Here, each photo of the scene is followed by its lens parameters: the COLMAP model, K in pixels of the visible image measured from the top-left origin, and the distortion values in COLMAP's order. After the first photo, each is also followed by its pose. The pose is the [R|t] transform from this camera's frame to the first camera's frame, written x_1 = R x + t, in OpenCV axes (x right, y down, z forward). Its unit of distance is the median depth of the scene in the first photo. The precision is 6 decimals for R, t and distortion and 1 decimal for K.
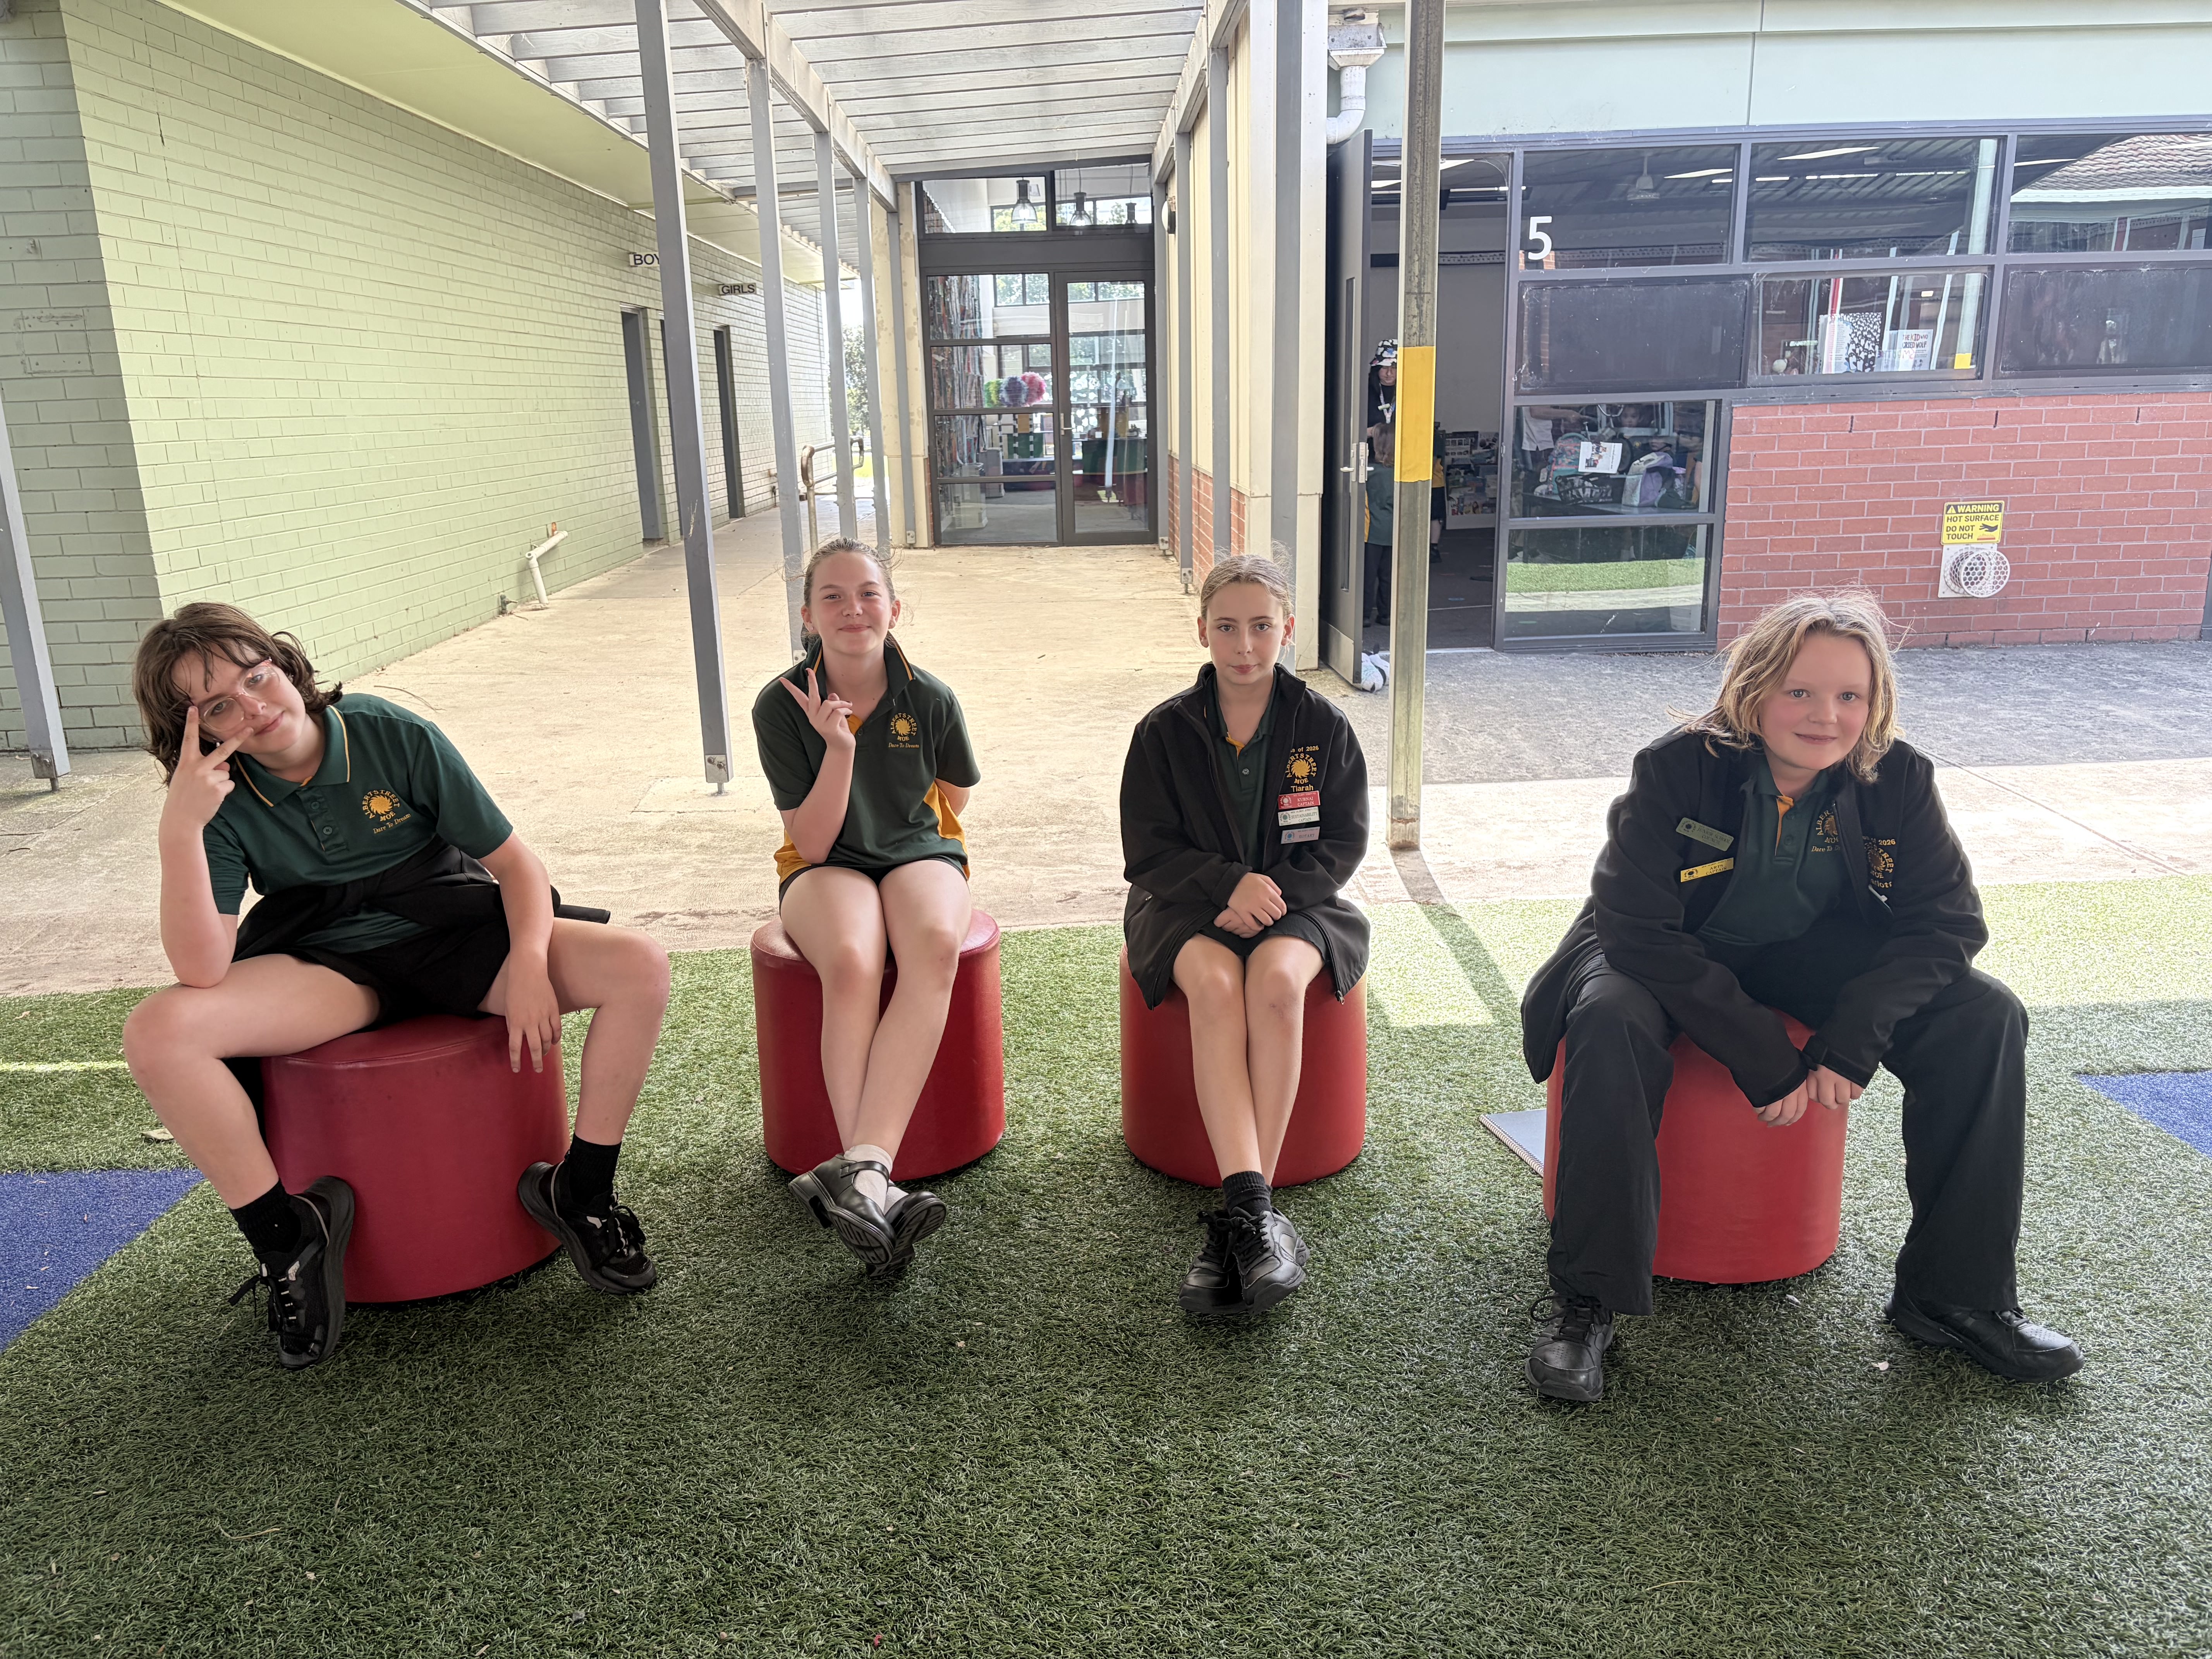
lens RADIAL K [[1726.9, 0, 1106.0], [0, 1726.9, 829.5], [0, 0, 1]] dist [0.022794, 0.000493]
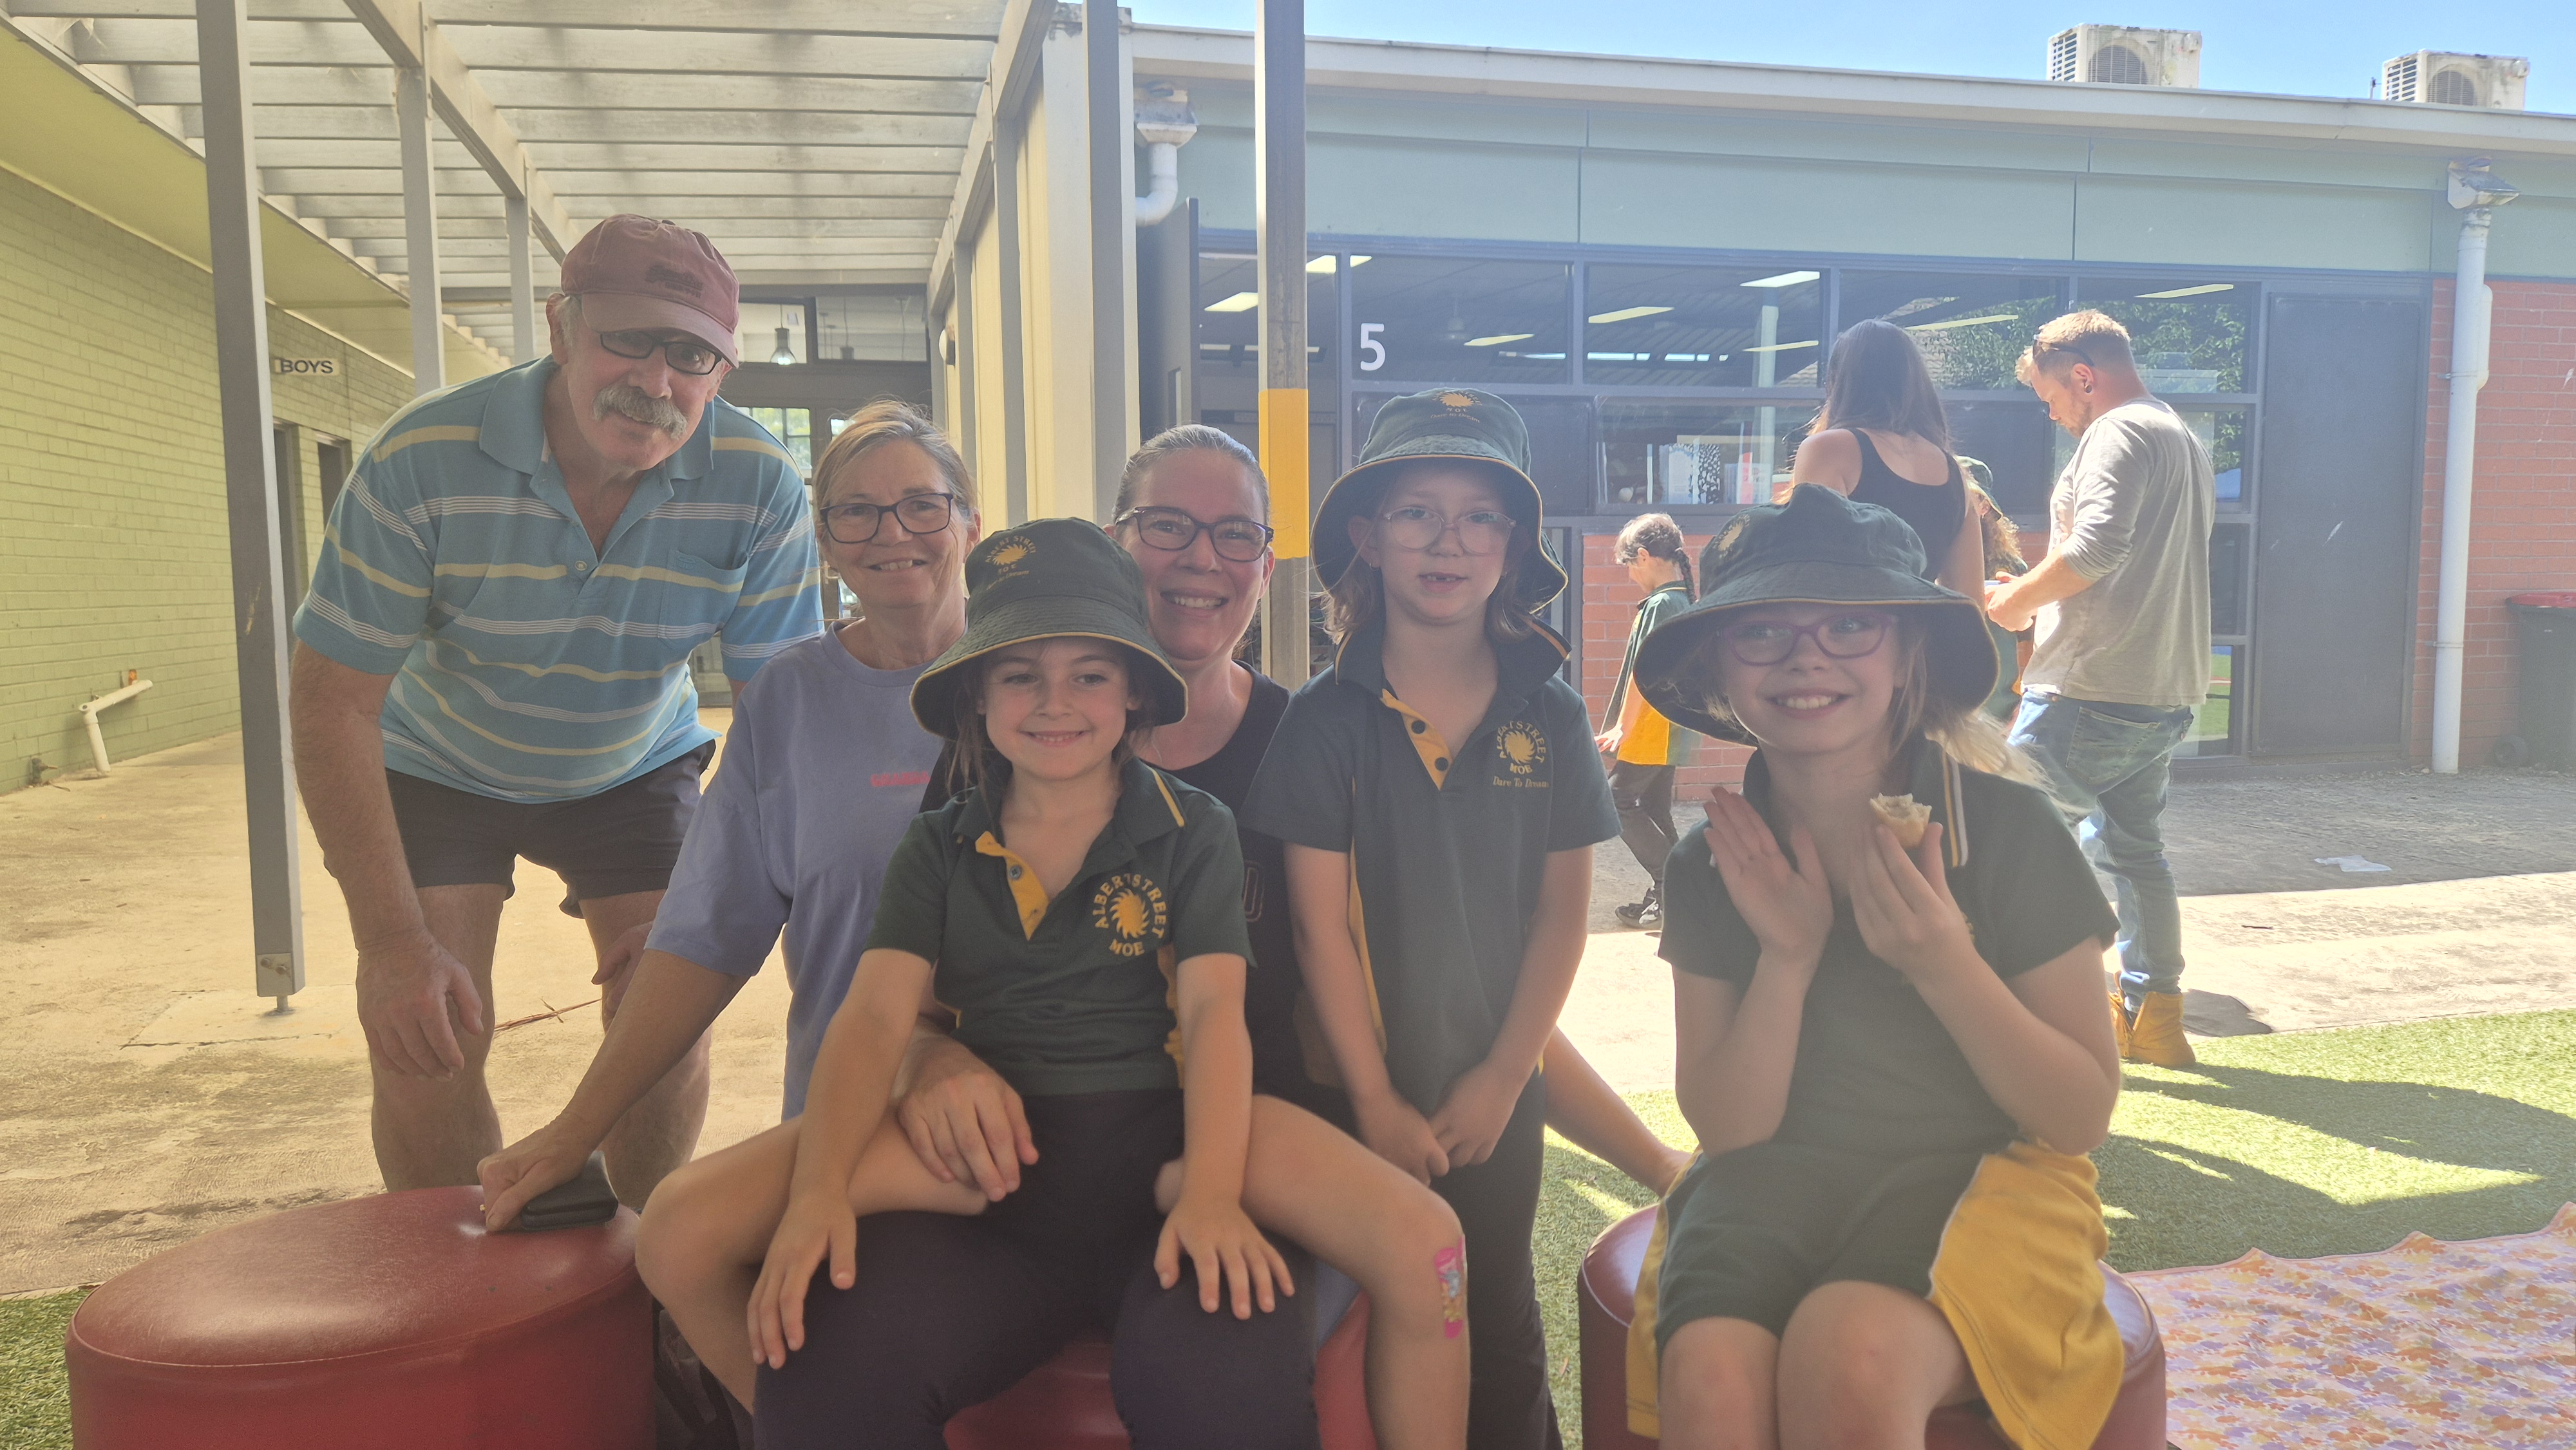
lens RADIAL K [[1724.0, 0, 1310.8], [0, 1724.0, 733.3], [0, 0, 1]] dist [0.058296, -0.061277]
pose [[0.970400, -0.005343, 0.241443, 0.001385], [0.045812, 0.985675, -0.162314, 0.000731], [-0.237118, 0.168571, 0.956744, 0.179375]]
